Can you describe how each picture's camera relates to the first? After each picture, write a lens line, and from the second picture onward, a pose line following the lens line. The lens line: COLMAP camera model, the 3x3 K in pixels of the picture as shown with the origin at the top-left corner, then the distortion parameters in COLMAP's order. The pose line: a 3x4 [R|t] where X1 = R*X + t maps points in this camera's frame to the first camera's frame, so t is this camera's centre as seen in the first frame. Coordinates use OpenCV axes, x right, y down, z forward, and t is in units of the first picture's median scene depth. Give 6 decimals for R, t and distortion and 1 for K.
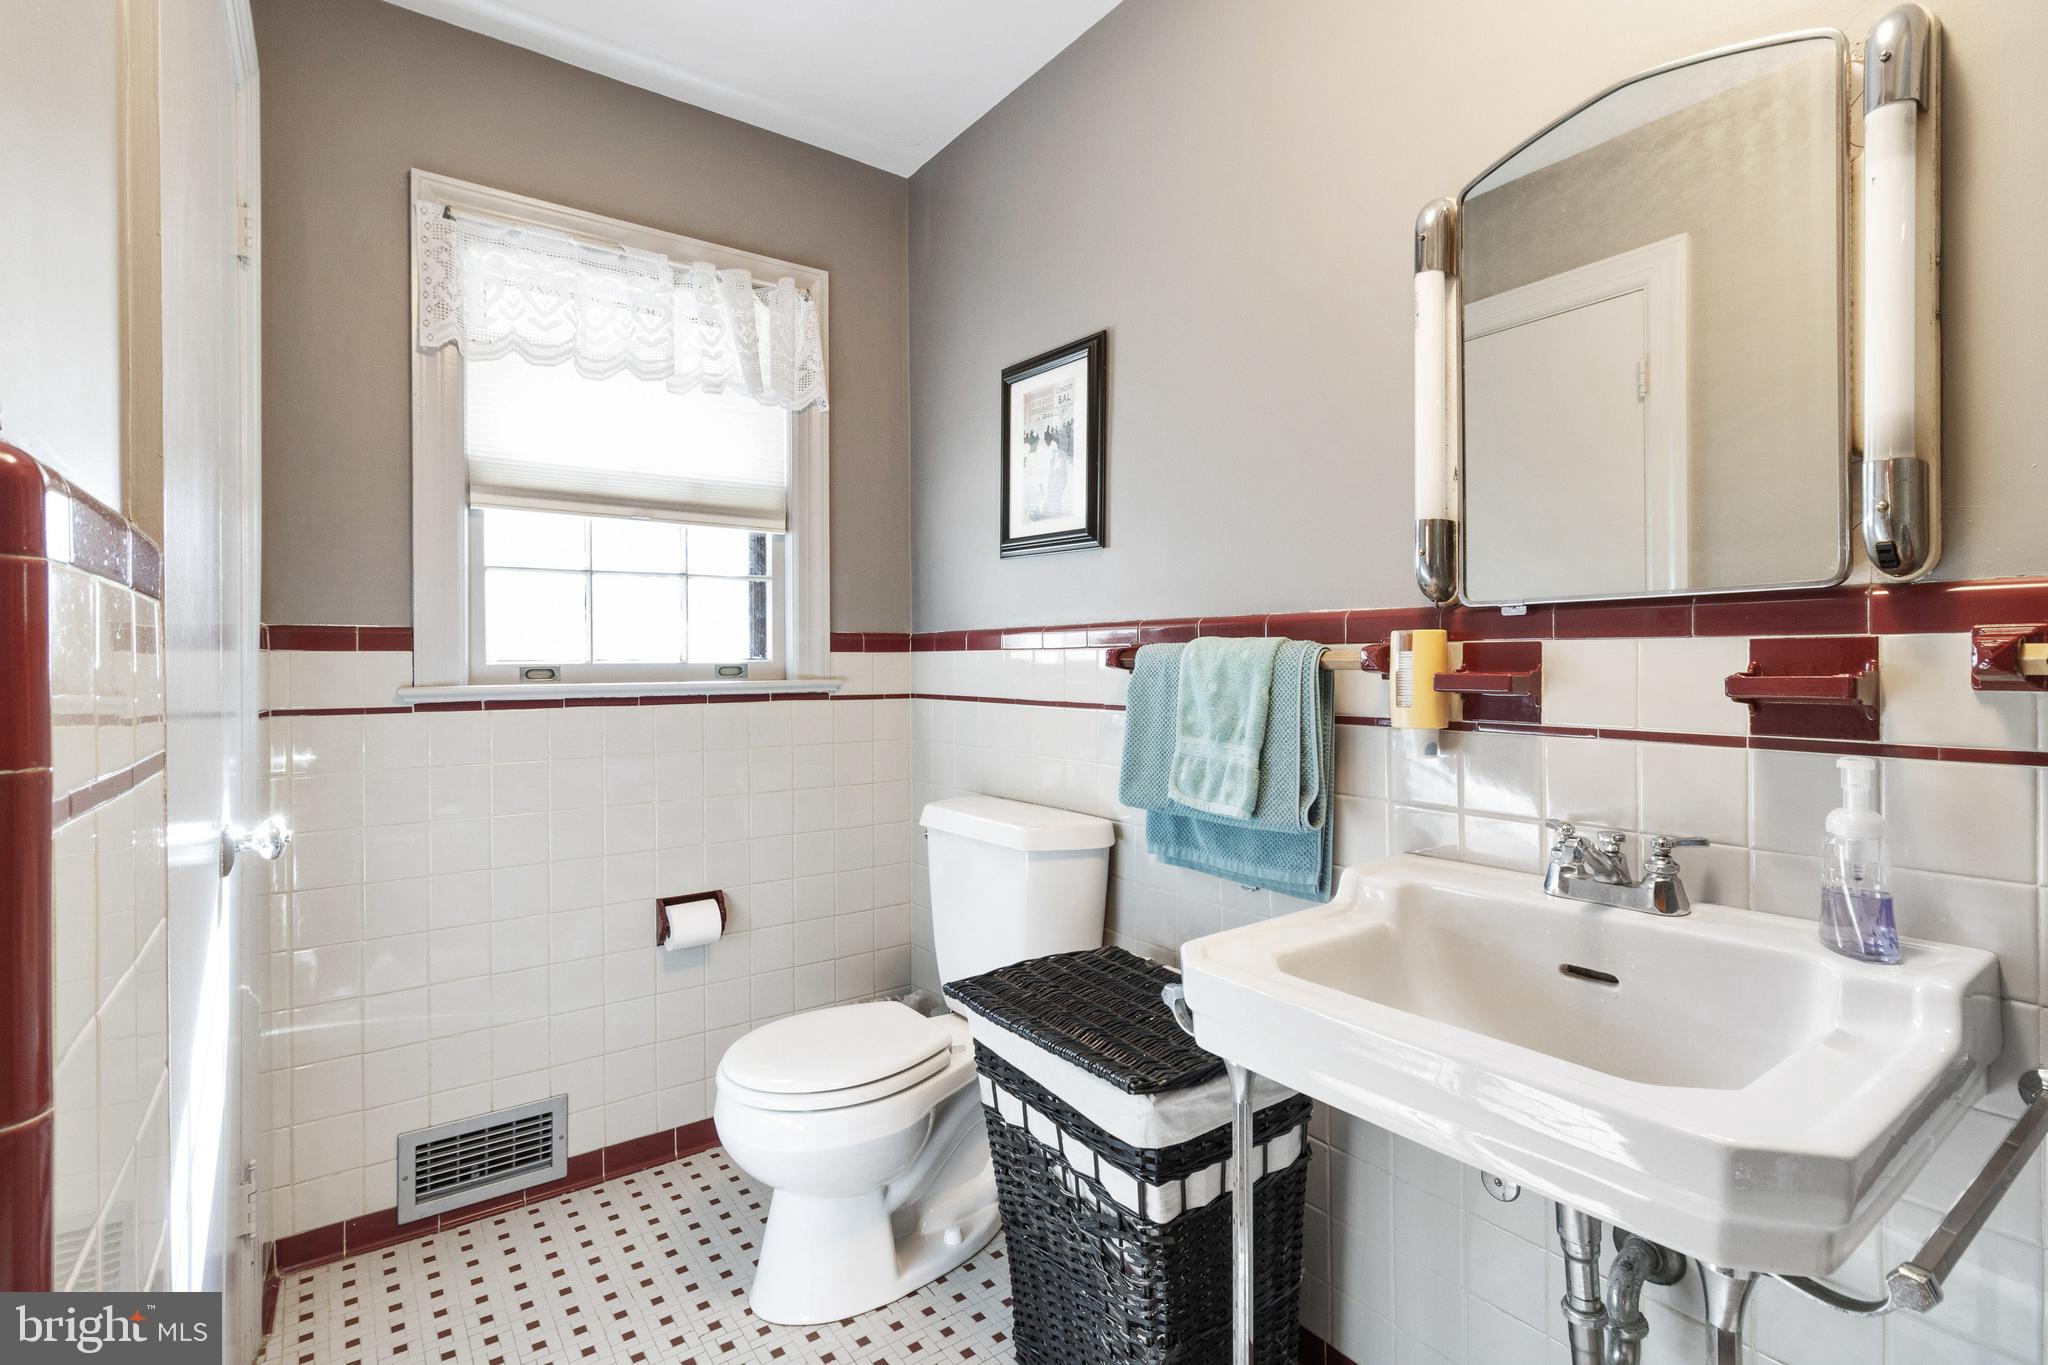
lens RADIAL K [[948.9, 0, 1023.7], [0, 948.9, 662.3], [0, 0, 1]] dist [0.001014, 0.001063]
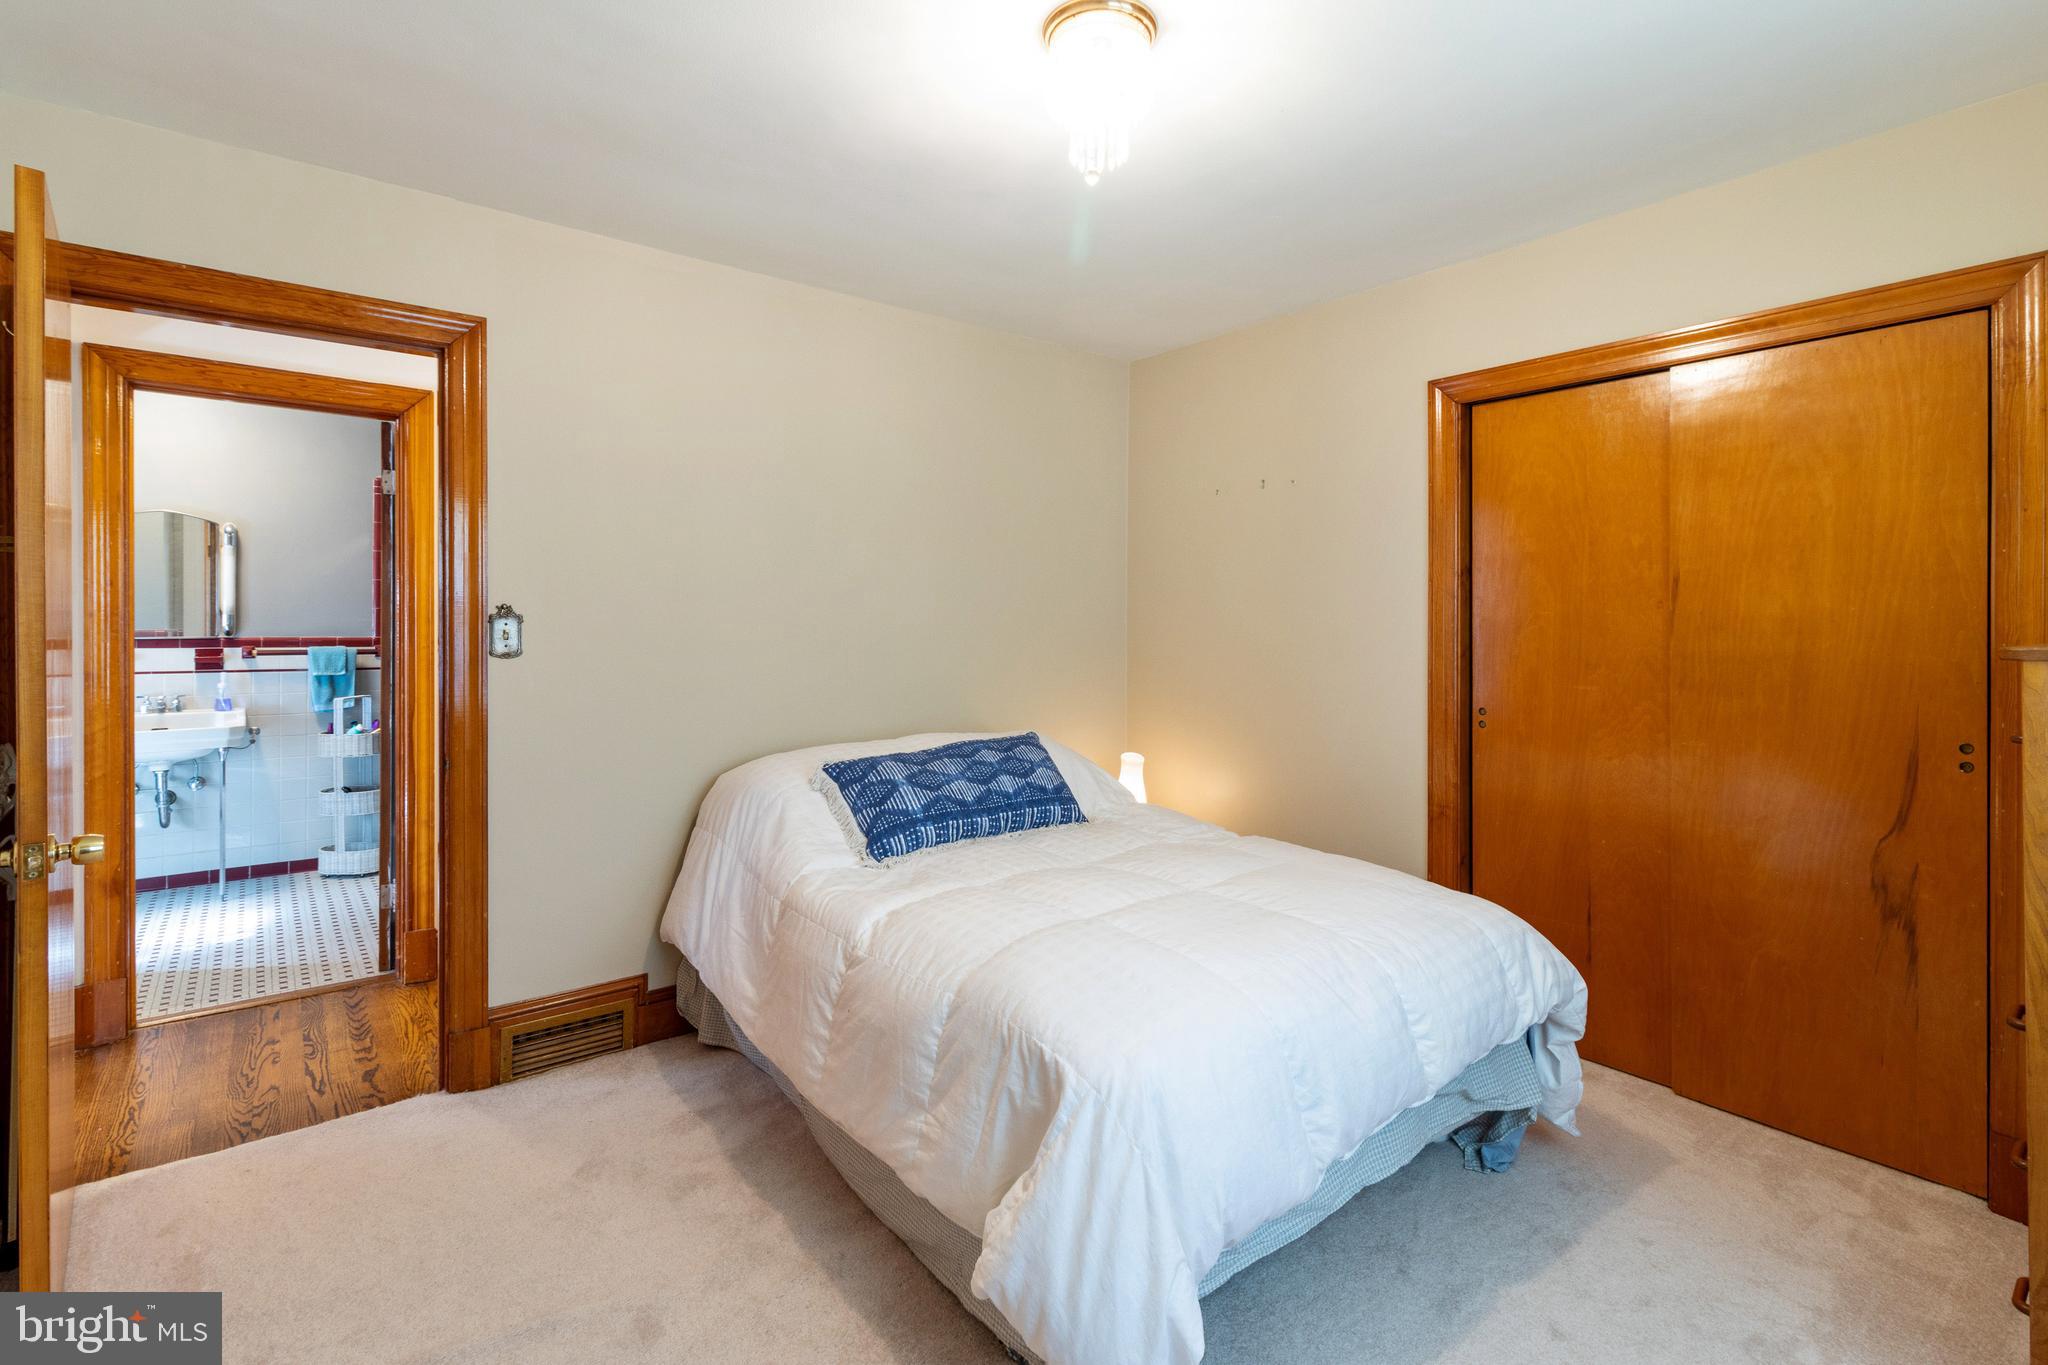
lens RADIAL K [[948.9, 0, 1021.6], [0, 948.9, 622.2], [0, 0, 1]] dist [0.001014, 0.001063]
pose [[-0.060629, 0.011038, 0.998099, -4.254143], [-0.001673, 0.999936, -0.011160, -0.114369], [-0.998159, -0.002347, -0.060607, -2.817697]]
